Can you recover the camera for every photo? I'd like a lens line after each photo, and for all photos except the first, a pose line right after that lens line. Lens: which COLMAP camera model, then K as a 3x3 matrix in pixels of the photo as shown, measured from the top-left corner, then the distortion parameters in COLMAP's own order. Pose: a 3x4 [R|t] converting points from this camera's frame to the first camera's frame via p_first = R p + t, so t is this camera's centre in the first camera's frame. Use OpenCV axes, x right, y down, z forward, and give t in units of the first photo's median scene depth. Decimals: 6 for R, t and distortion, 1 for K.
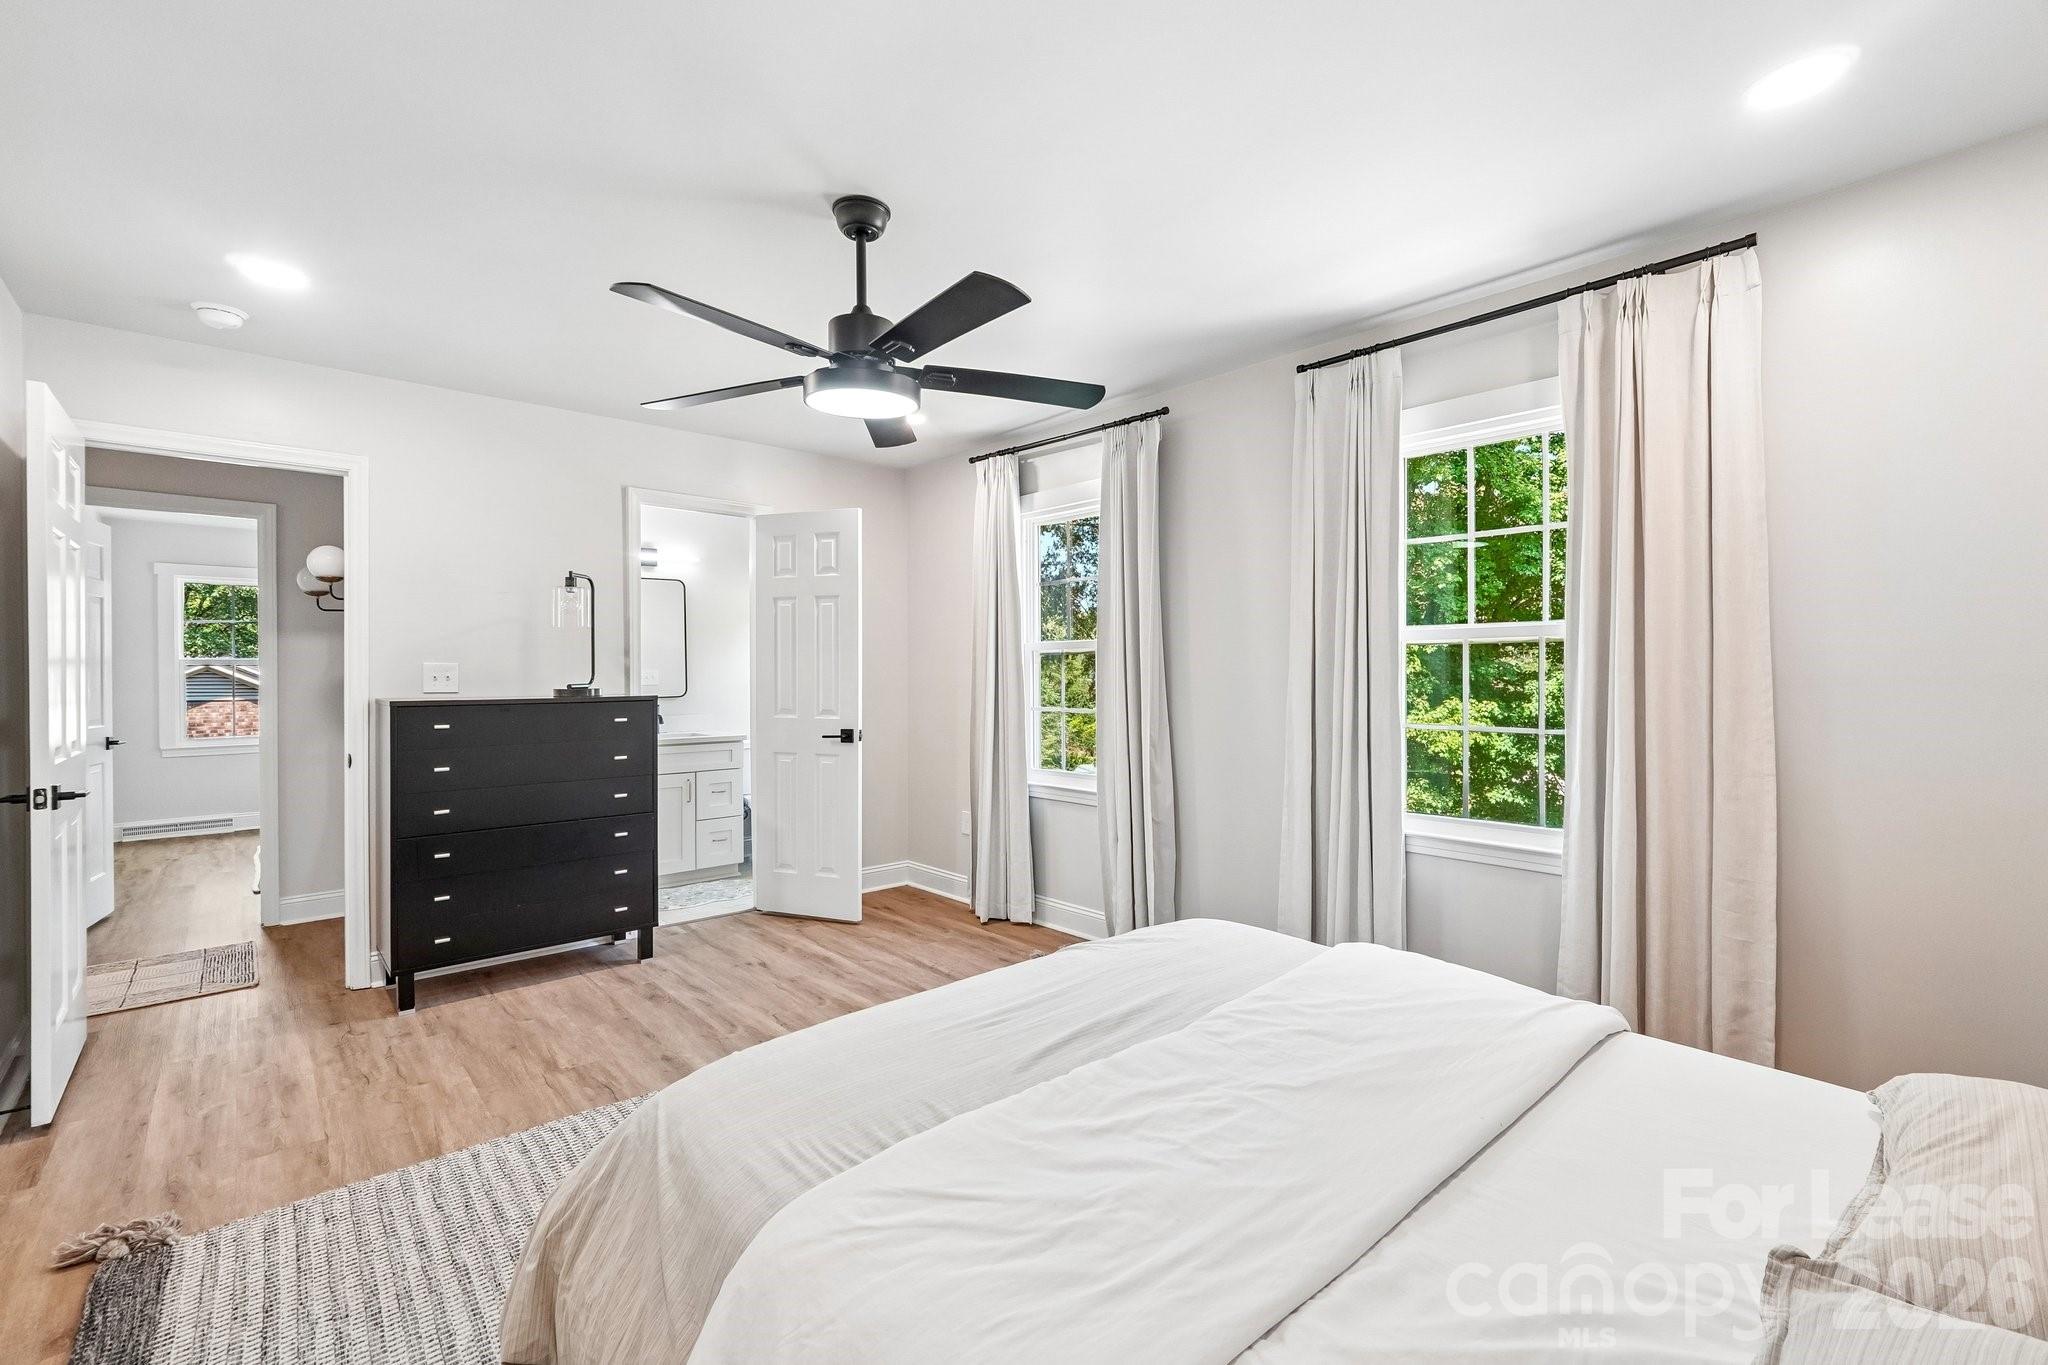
lens RADIAL K [[885.8, 0, 1024.0], [0, 885.8, 682.5], [0, 0, 1]] dist [-0.010072, -0.000064]
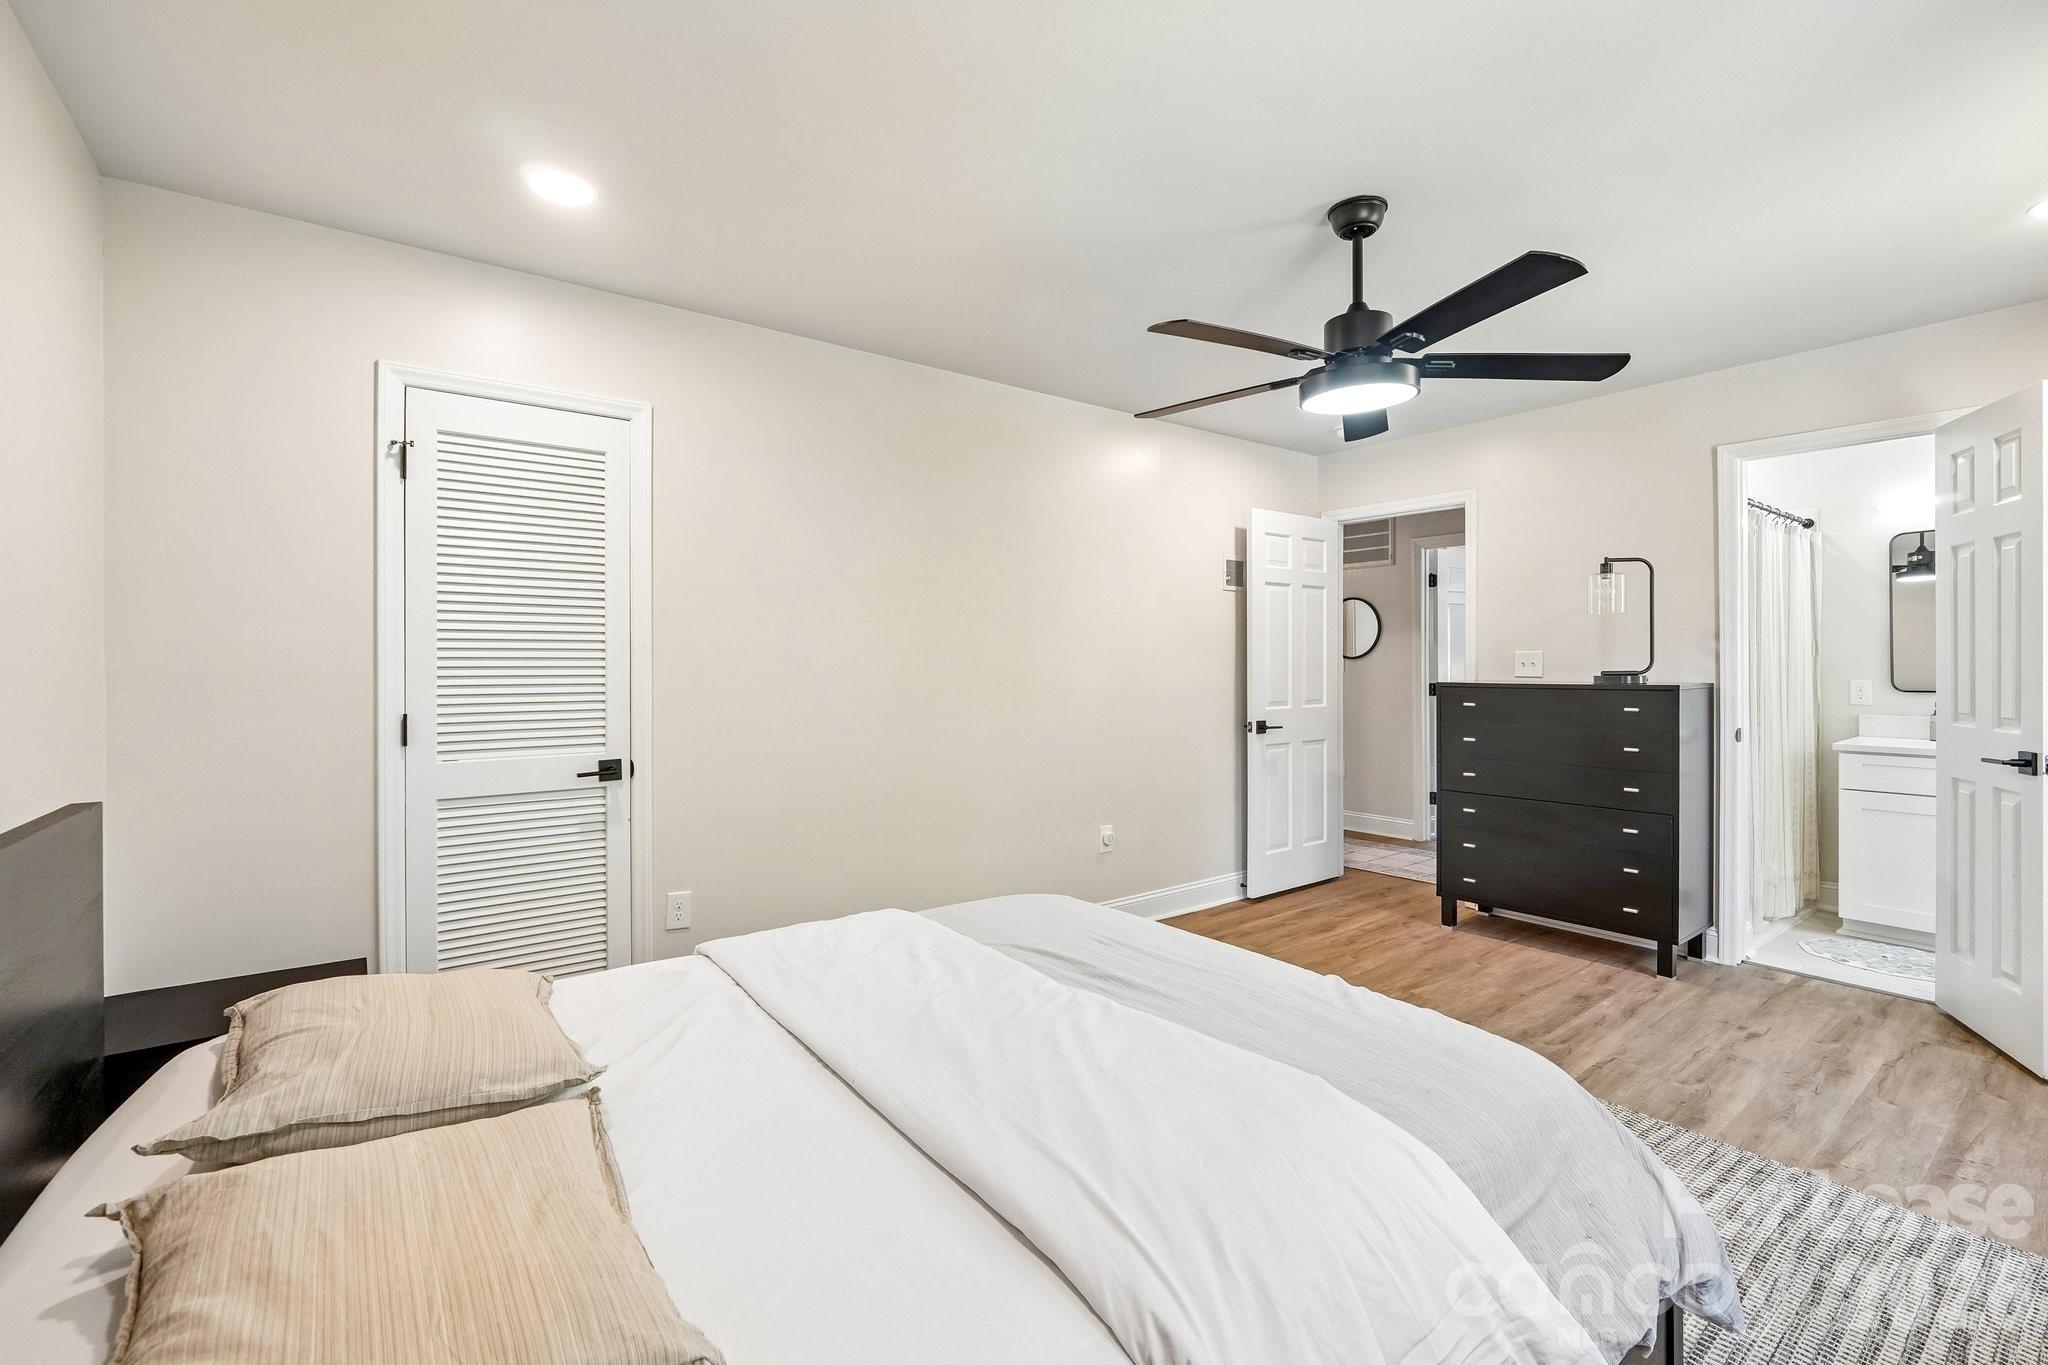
lens RADIAL K [[879.2, 0, 1018.4], [0, 879.2, 670.1], [0, 0, 1]] dist [-0.003602, 0.000180]
pose [[-0.091325, 0.011199, -0.995758, 0.557118], [-0.005085, 0.999918, 0.011712, -0.007306], [0.995808, 0.006133, -0.091261, 0.453723]]
